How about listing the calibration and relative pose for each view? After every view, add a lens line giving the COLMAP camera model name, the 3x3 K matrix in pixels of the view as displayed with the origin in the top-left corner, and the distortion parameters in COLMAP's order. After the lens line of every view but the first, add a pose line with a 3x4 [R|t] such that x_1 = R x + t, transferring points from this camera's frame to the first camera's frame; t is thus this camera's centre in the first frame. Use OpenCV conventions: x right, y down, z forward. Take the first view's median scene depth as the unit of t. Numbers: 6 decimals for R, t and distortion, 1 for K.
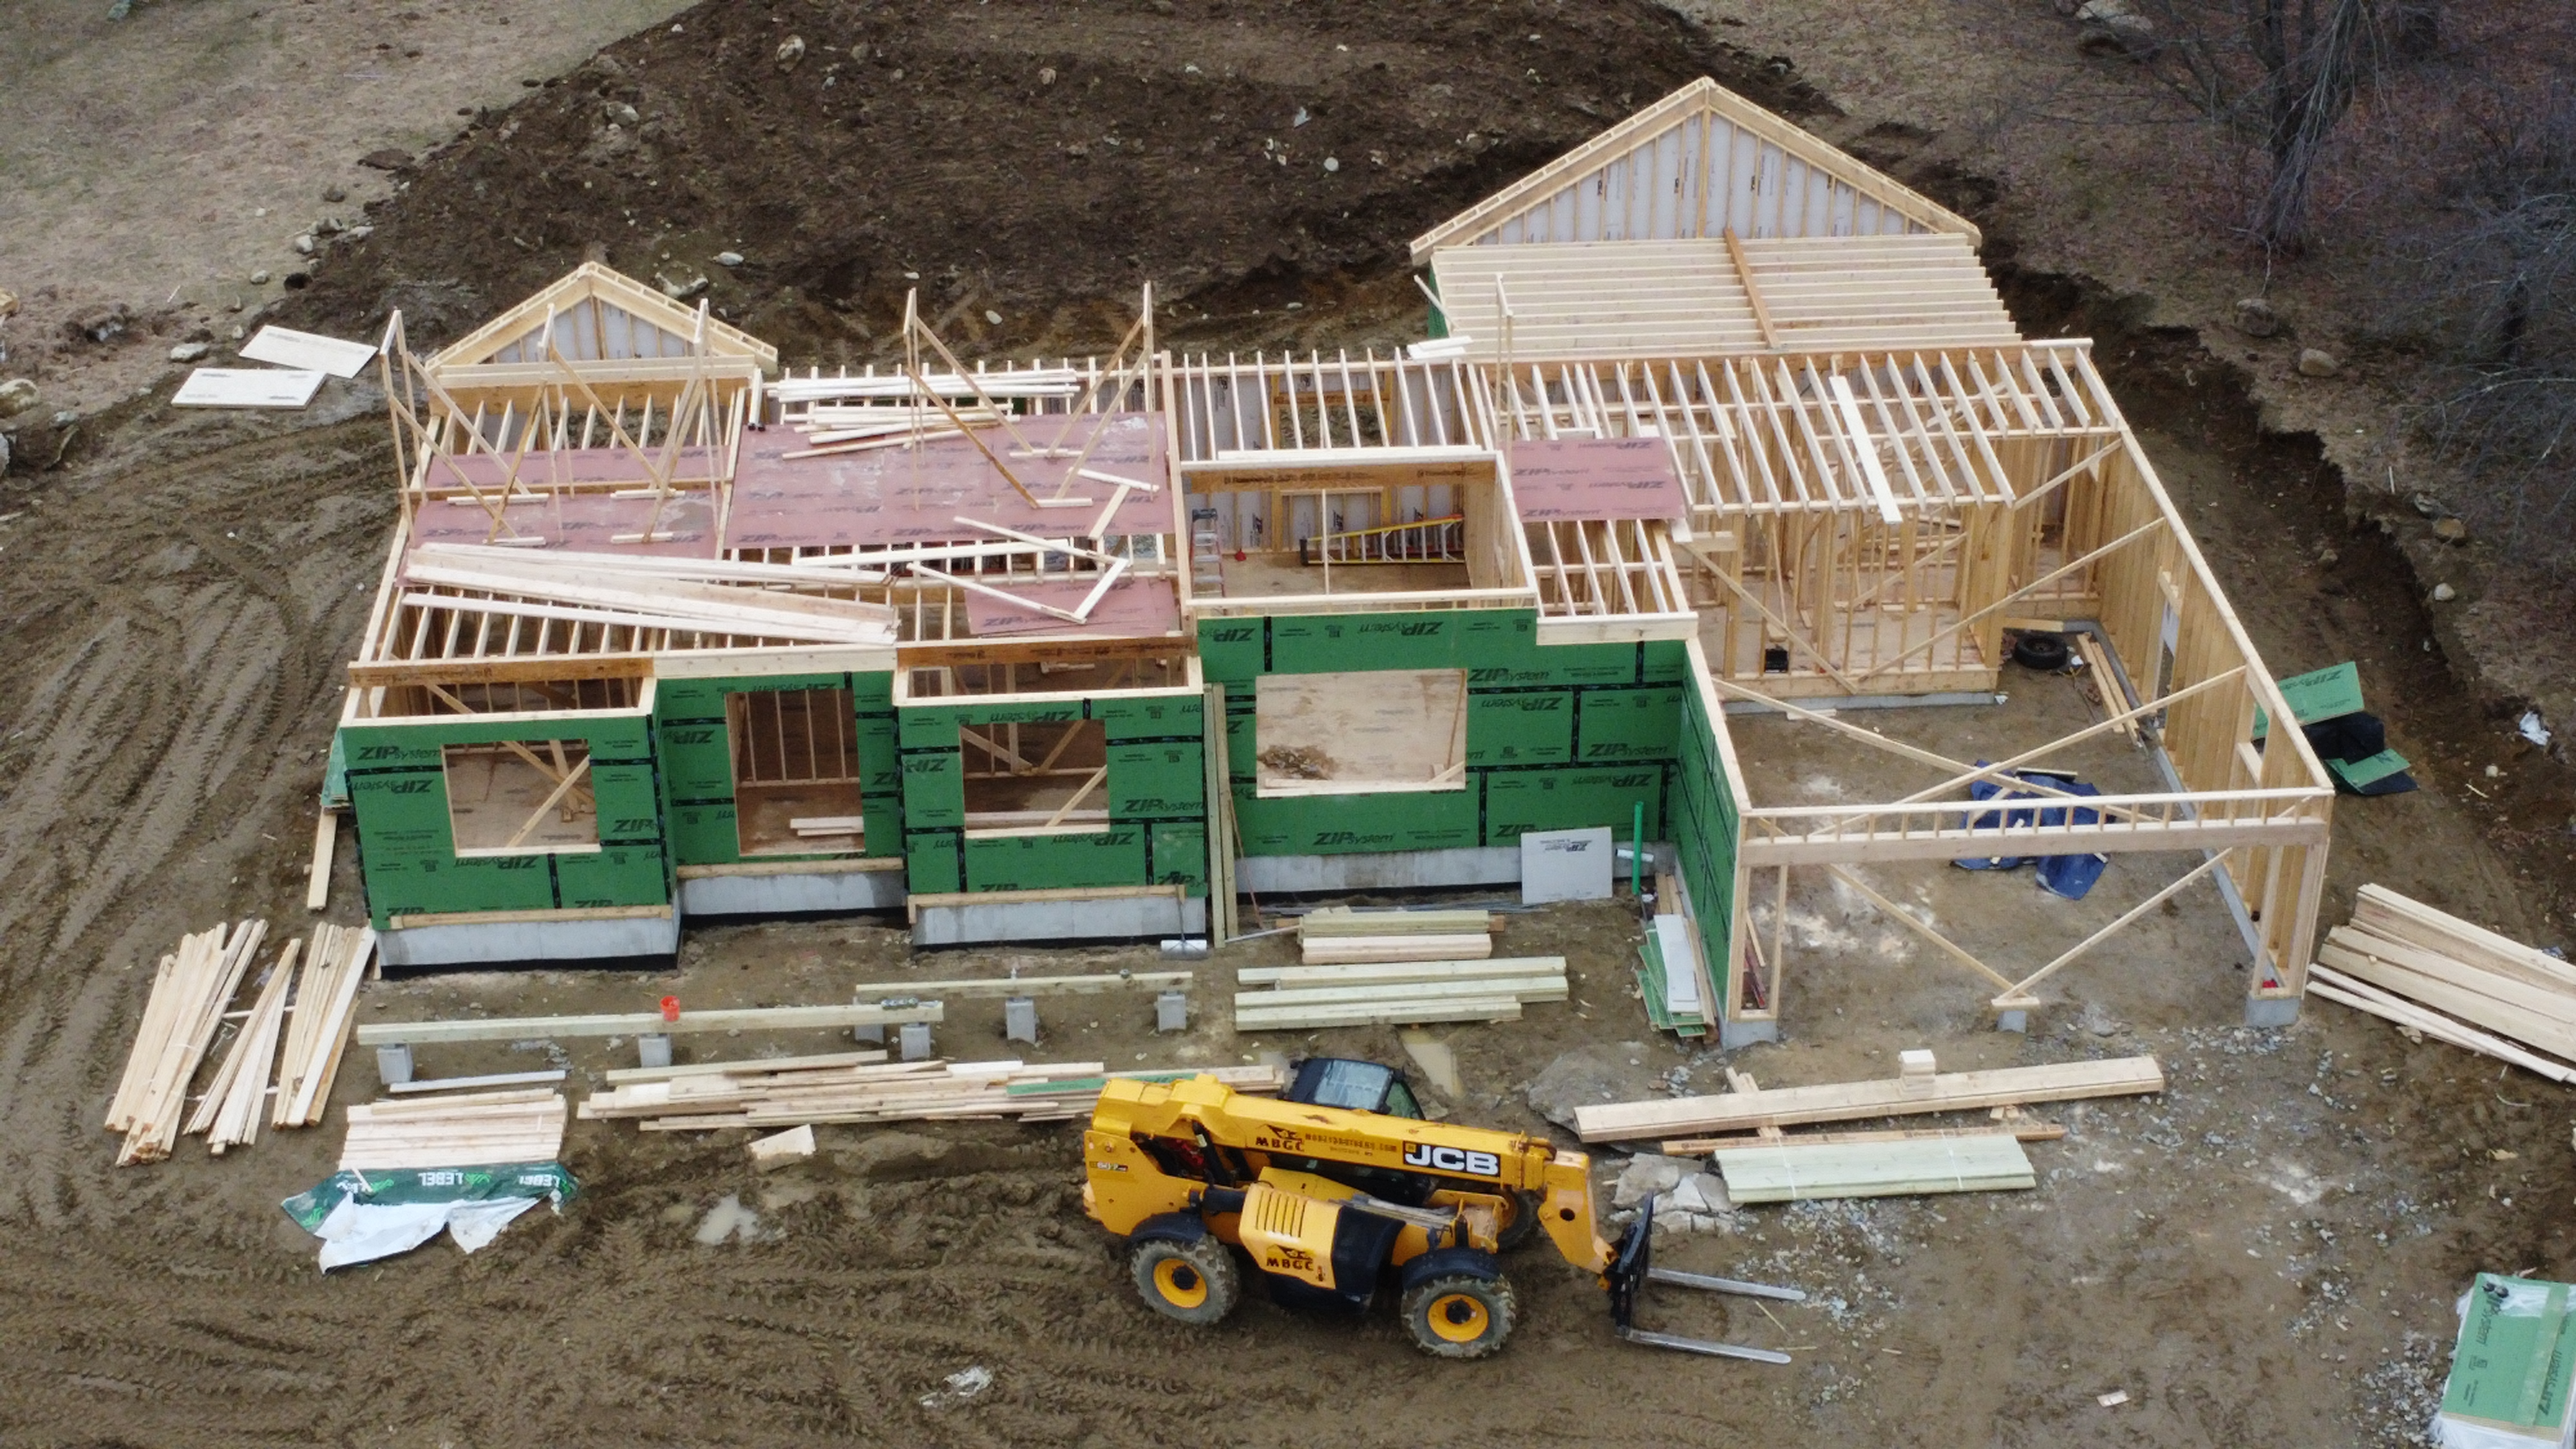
lens RADIAL K [[3741.8, 0, 1288.0], [0, 3741.8, 724.5], [0, 0, 1]] dist [-0.043811, 0.135238]
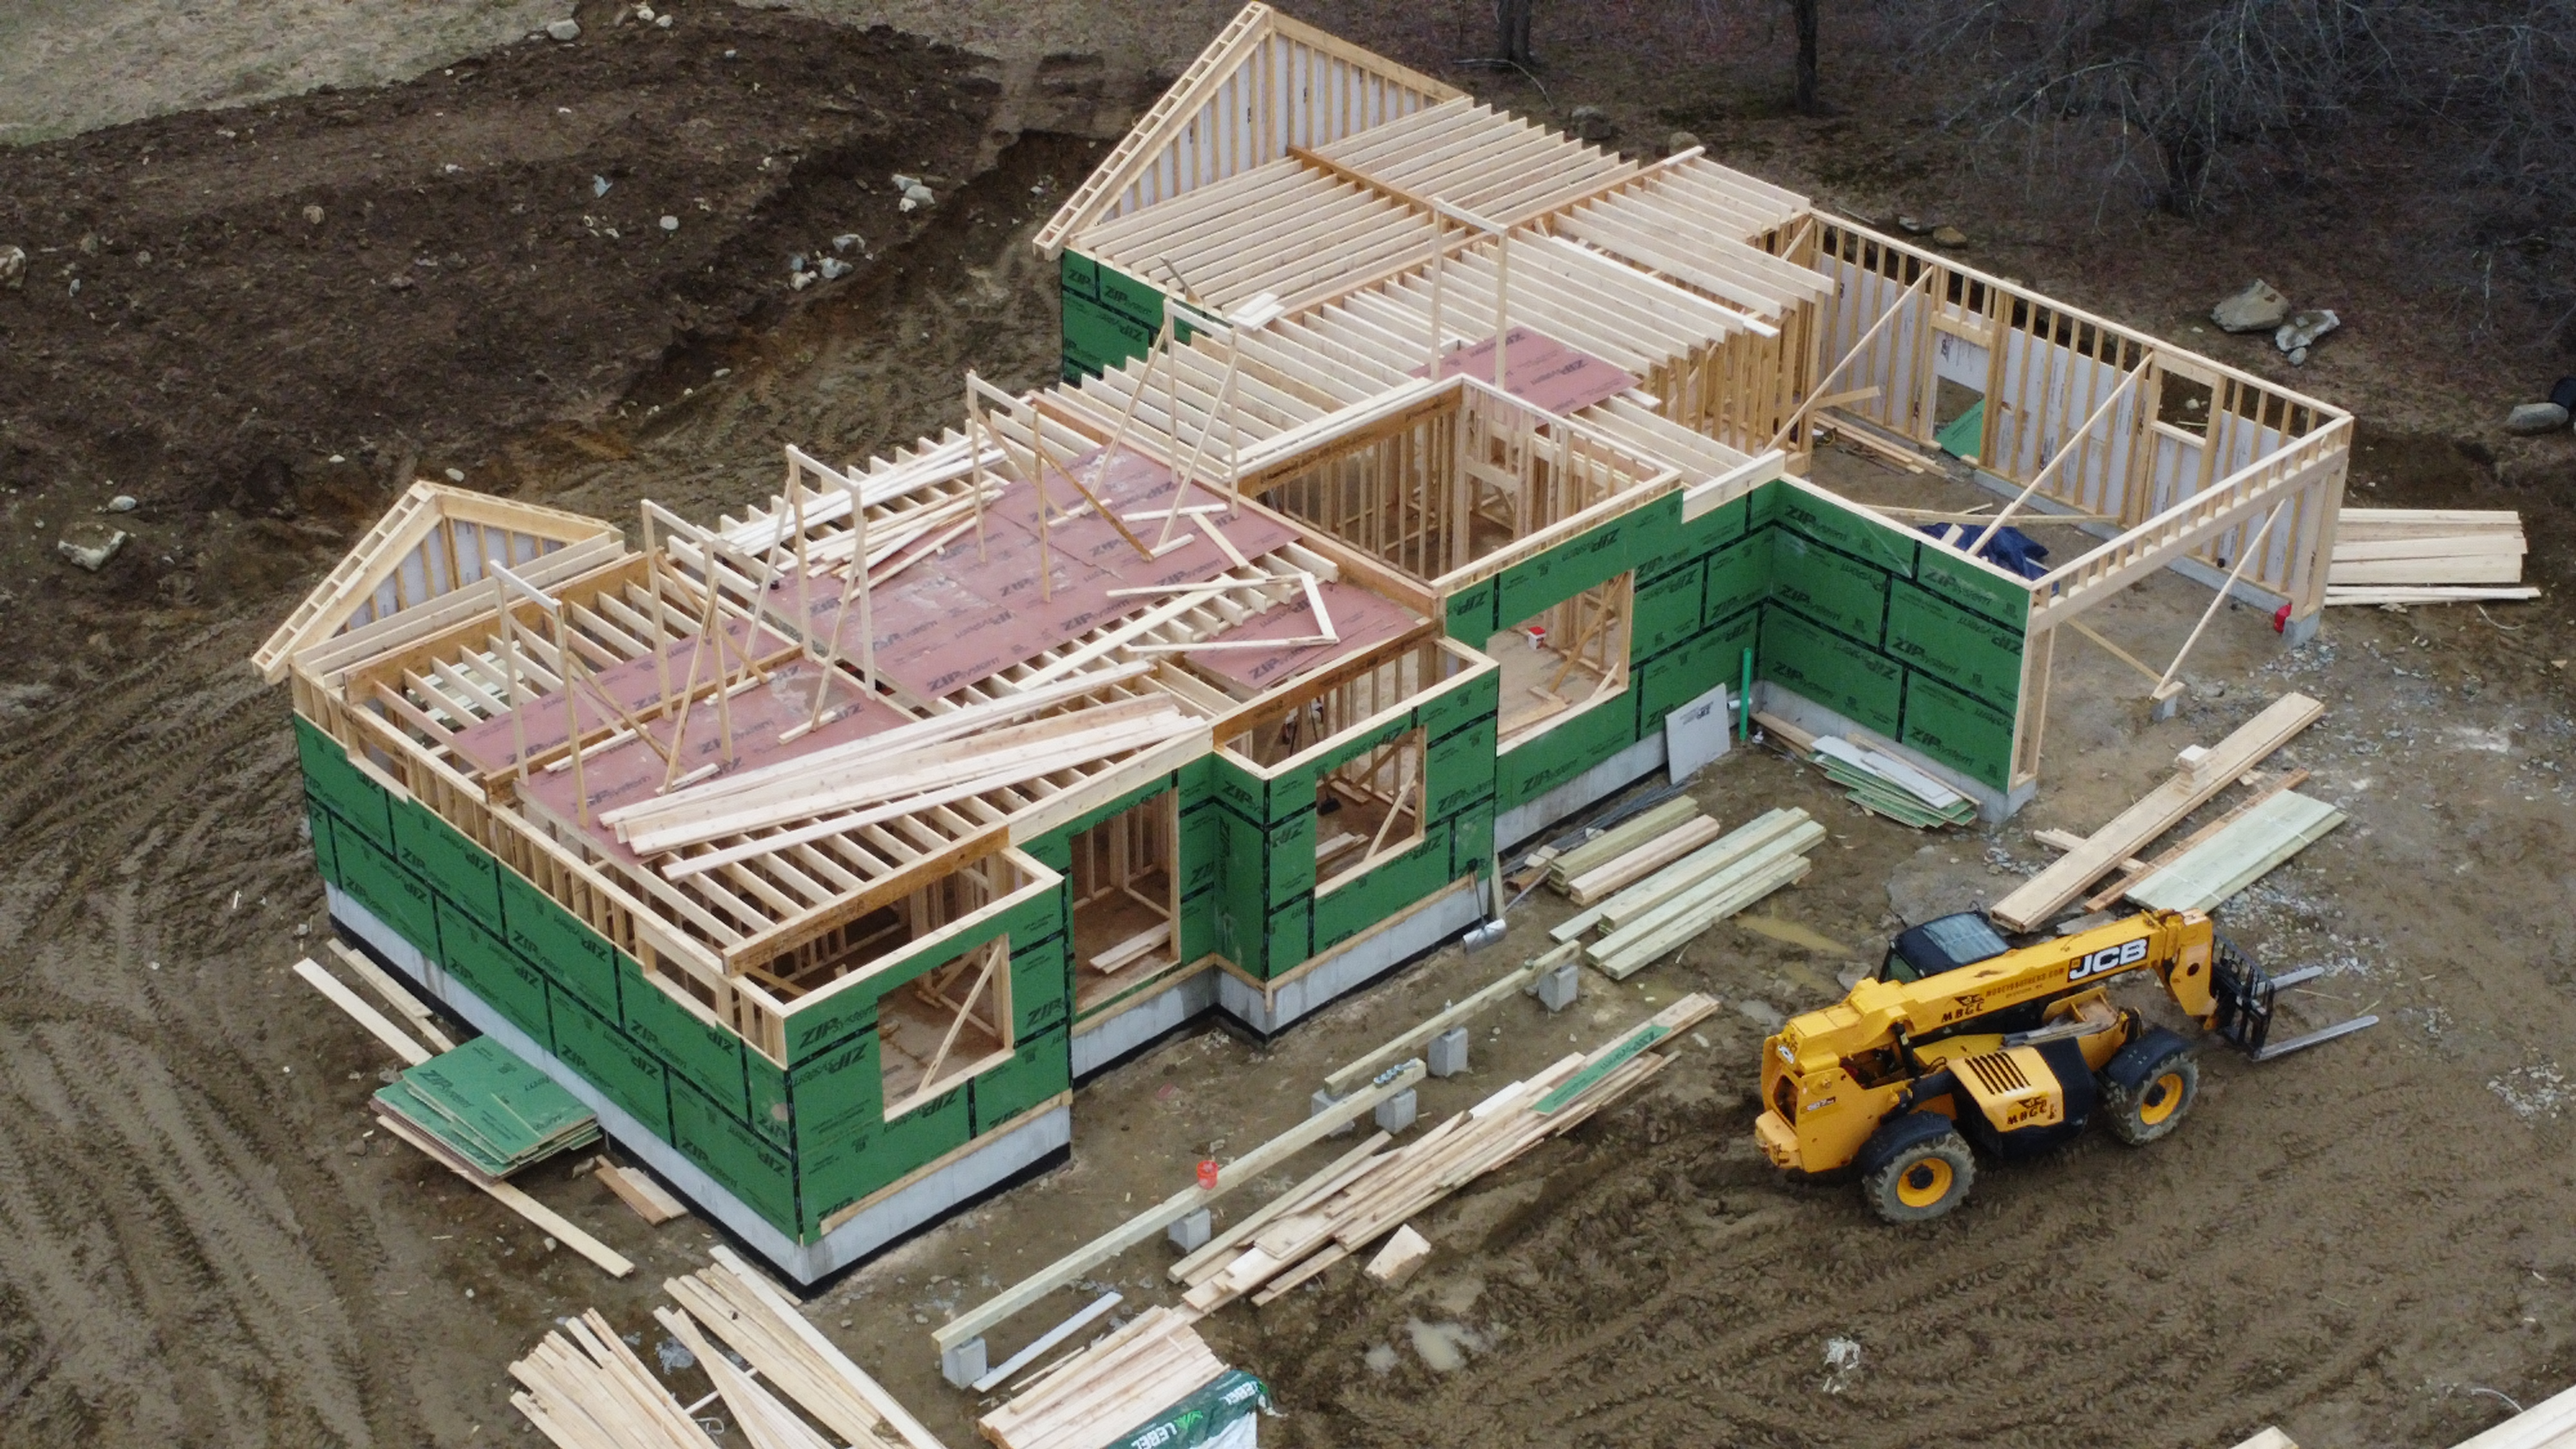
lens RADIAL K [[3741.8, 0, 1288.0], [0, 3741.8, 724.5], [0, 0, 1]] dist [-0.043811, 0.135238]
pose [[0.773981, -0.323994, 0.544042, -0.579162], [0.324681, 0.940701, 0.098308, -0.103392], [-0.543632, 0.100551, 0.833279, 0.219564]]
